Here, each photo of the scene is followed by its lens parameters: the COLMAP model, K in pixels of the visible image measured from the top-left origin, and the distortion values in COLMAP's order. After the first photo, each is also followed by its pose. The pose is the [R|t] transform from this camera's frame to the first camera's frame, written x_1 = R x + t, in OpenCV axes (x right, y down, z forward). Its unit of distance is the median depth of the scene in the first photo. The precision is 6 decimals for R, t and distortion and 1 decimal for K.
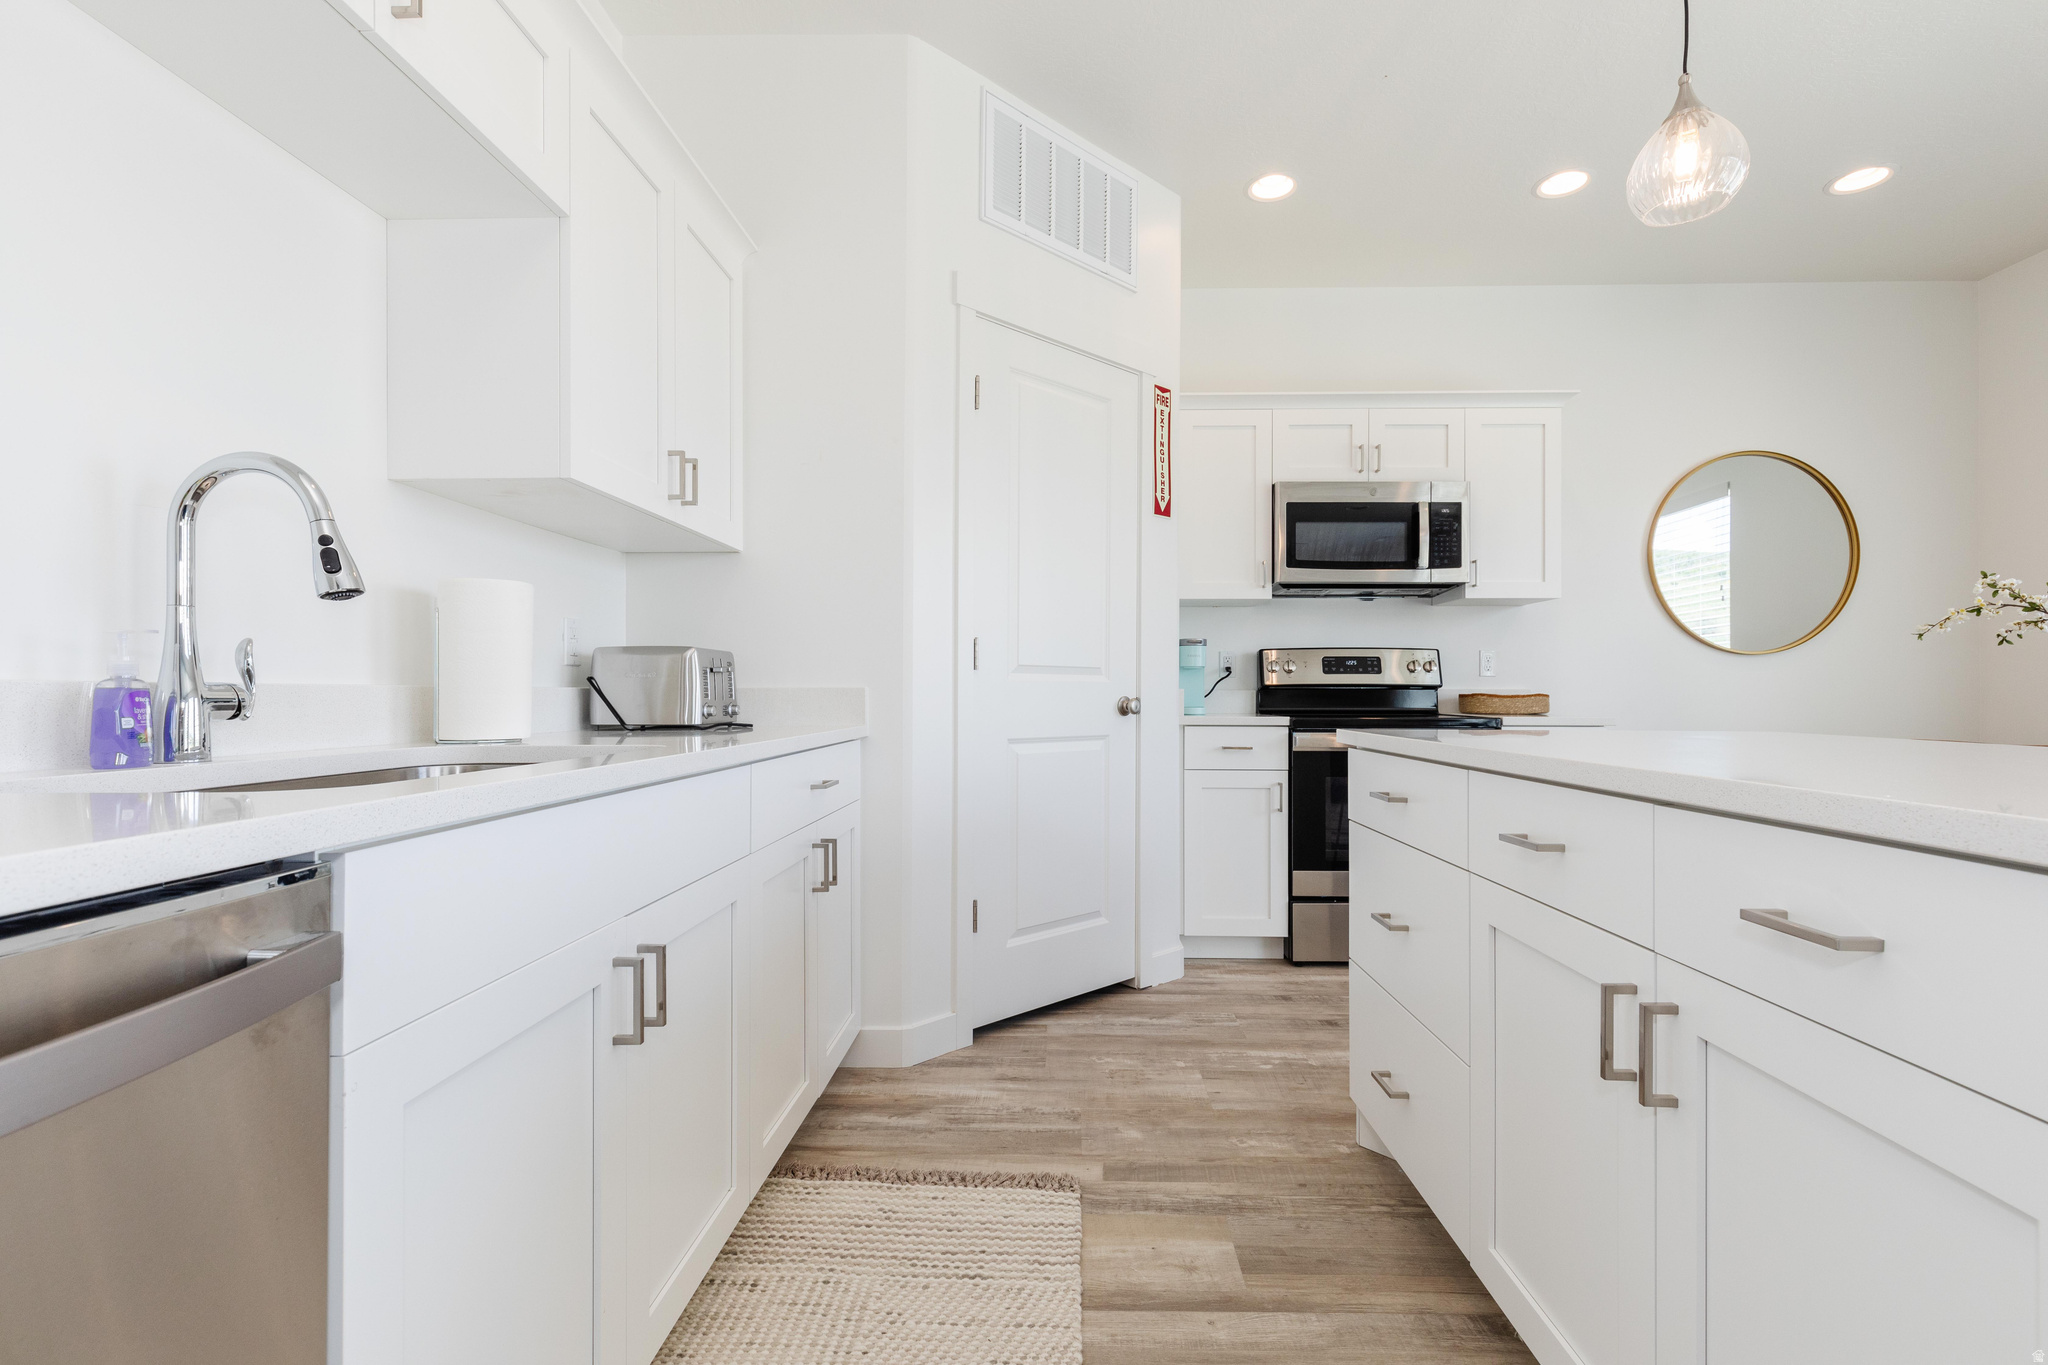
lens RADIAL K [[924.9, 0, 1061.3], [0, 924.9, 702.3], [0, 0, 1]] dist [0.002713, 0.000239]
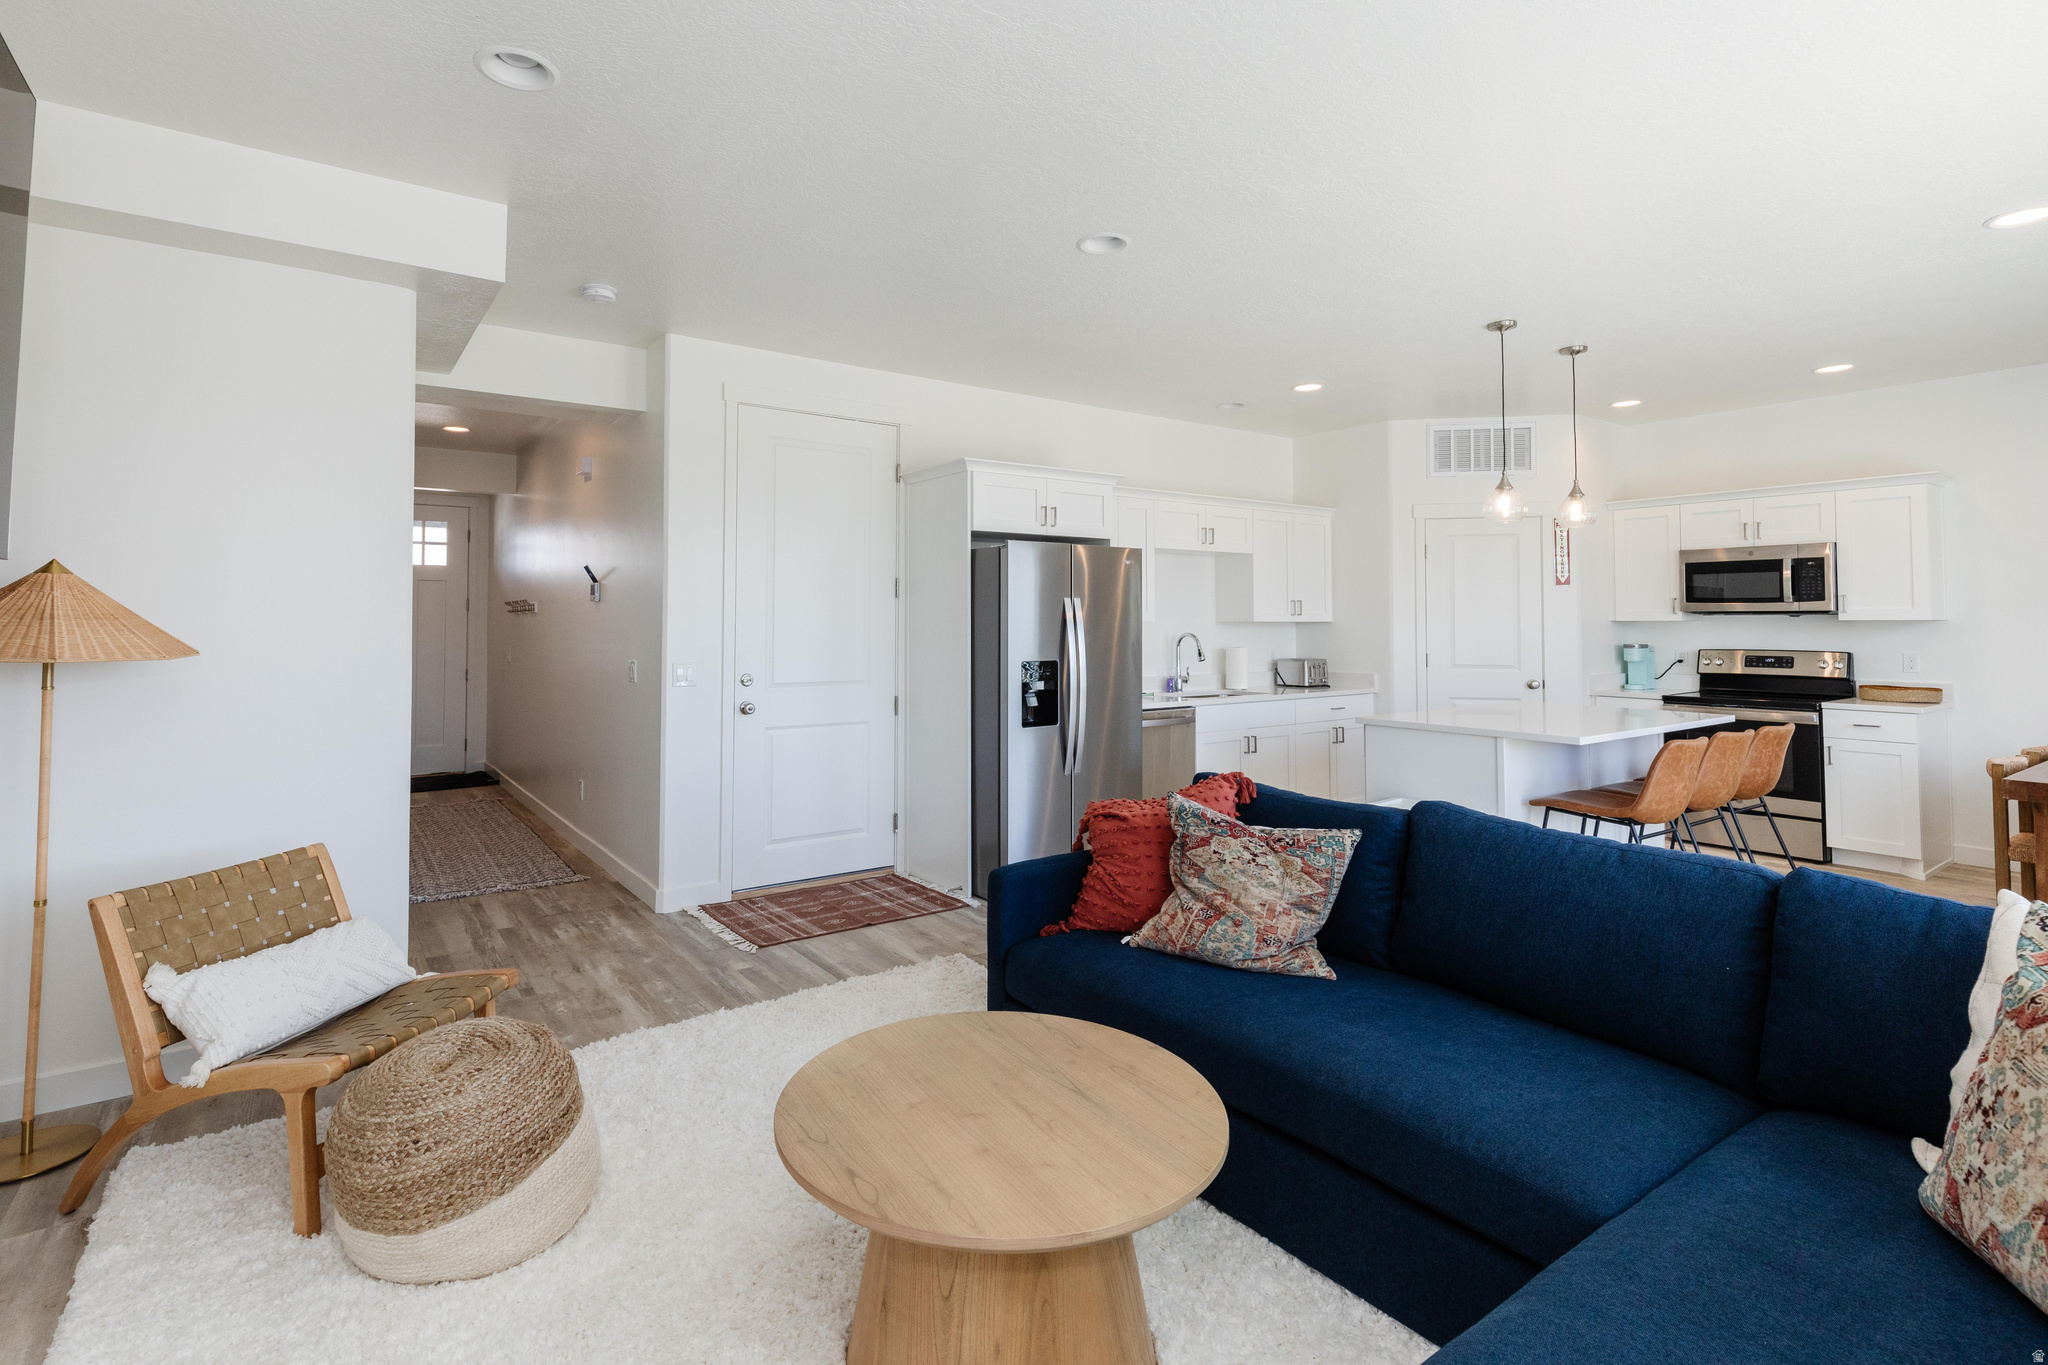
lens RADIAL K [[1201.6, 0, 820.2], [0, 1201.6, 570.9], [0, 0, 1]] dist [0.000122, -0.001400]
pose [[0.516184, -0.030460, -0.855936, 1.445363], [-0.001973, 0.999322, -0.036752, -0.137185], [0.856476, 0.020659, 0.515774, -1.597149]]
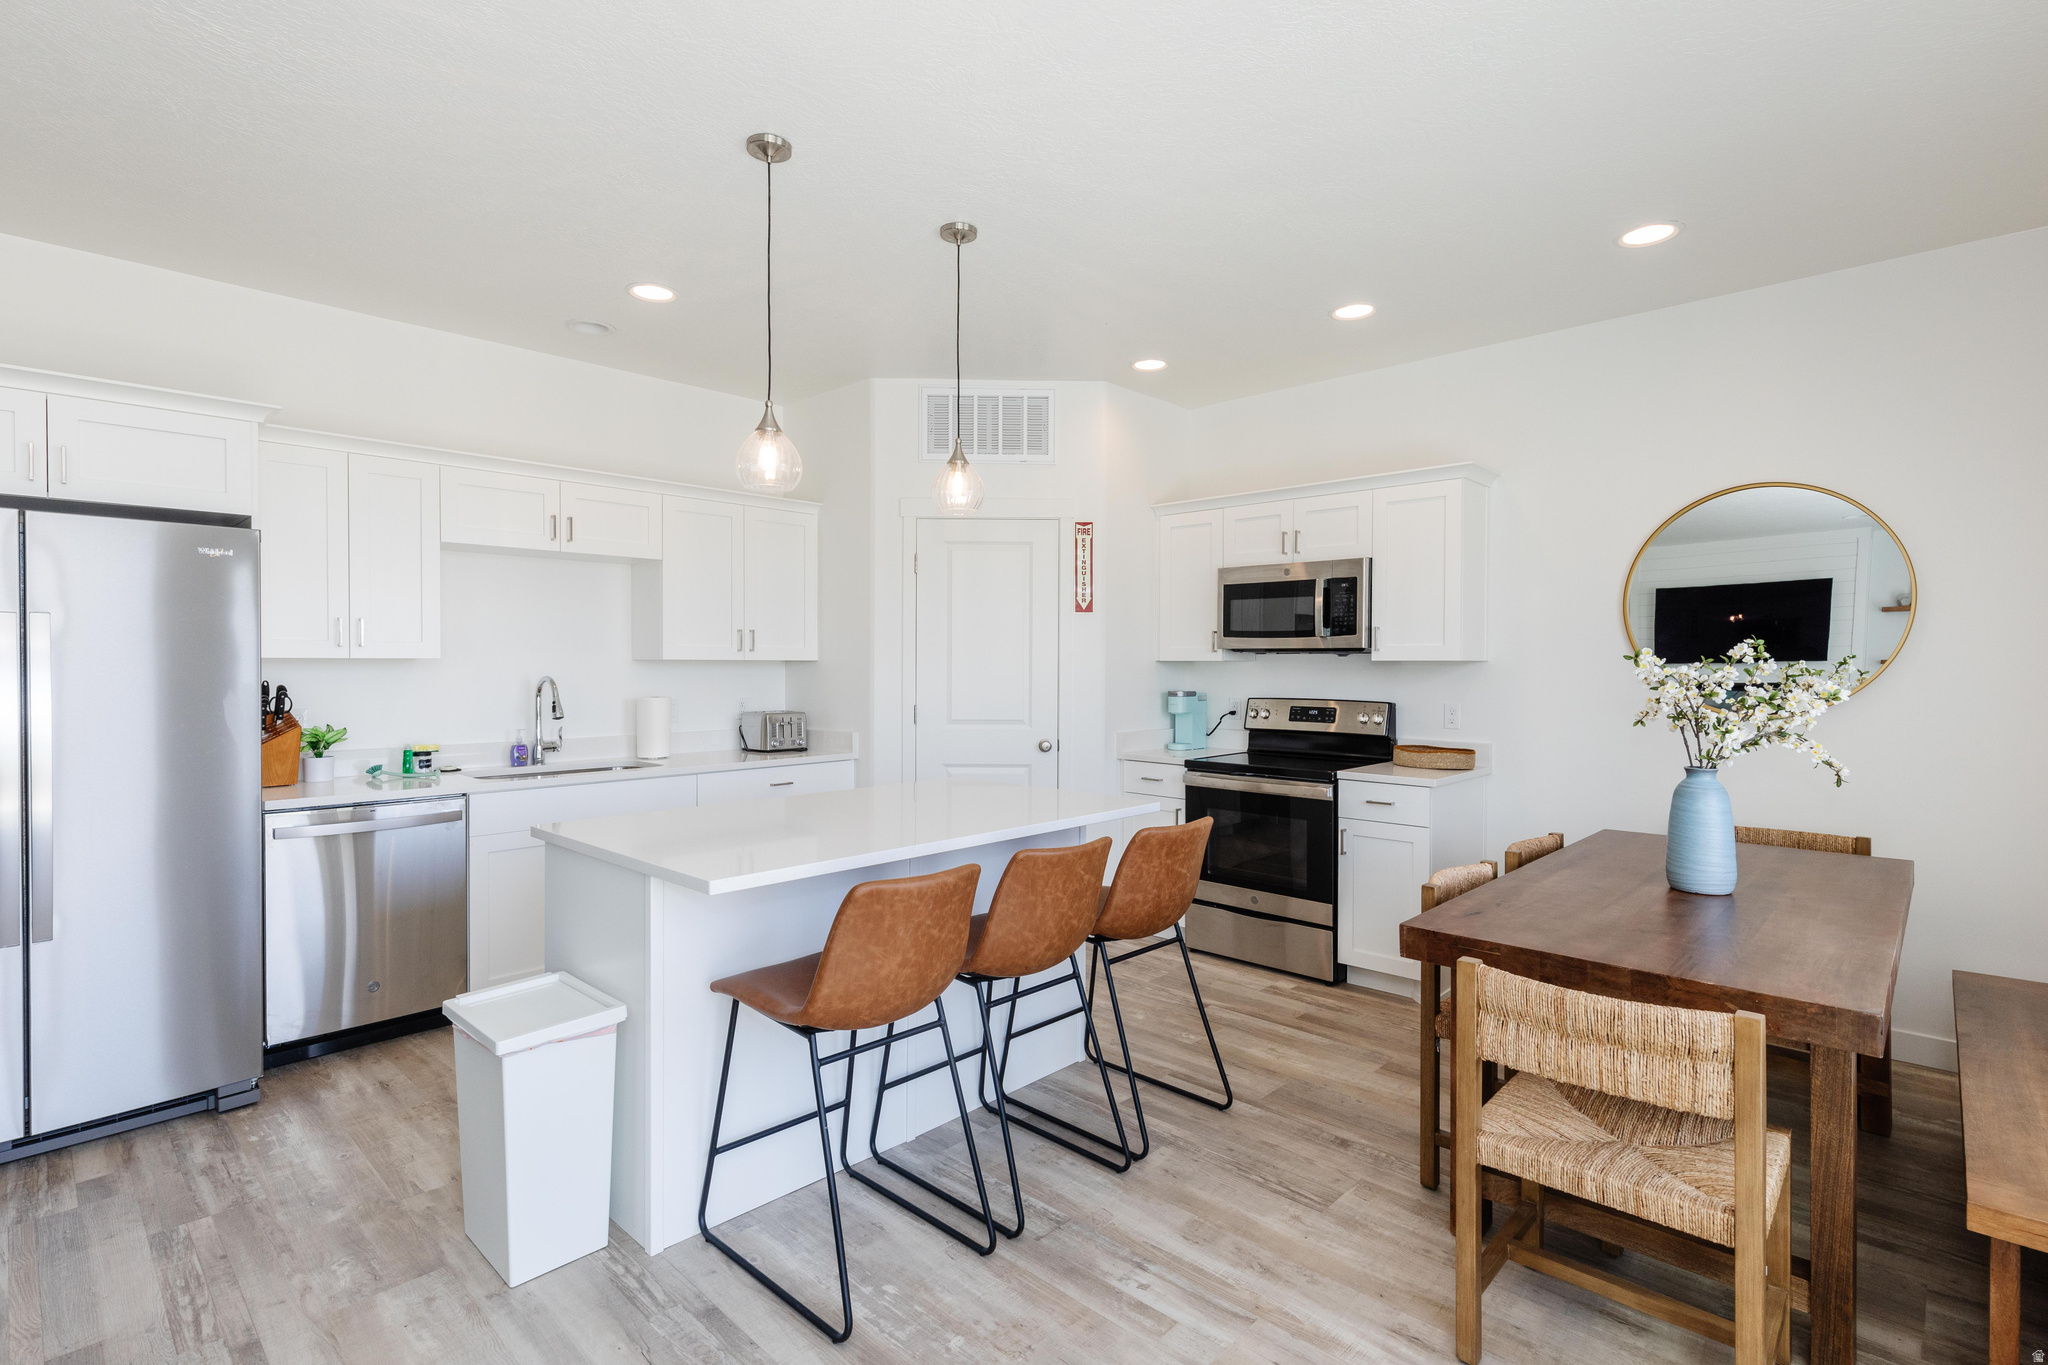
lens RADIAL K [[1110.8, 0, 1125.6], [0, 1110.8, 662.4], [0, 0, 1]] dist [0.003630, -0.000721]
pose [[0.735062, 0.007526, -0.677958, 1.317096], [-0.007223, 0.999969, 0.003270, -0.131349], [0.677961, 0.002493, 0.735093, -0.212051]]
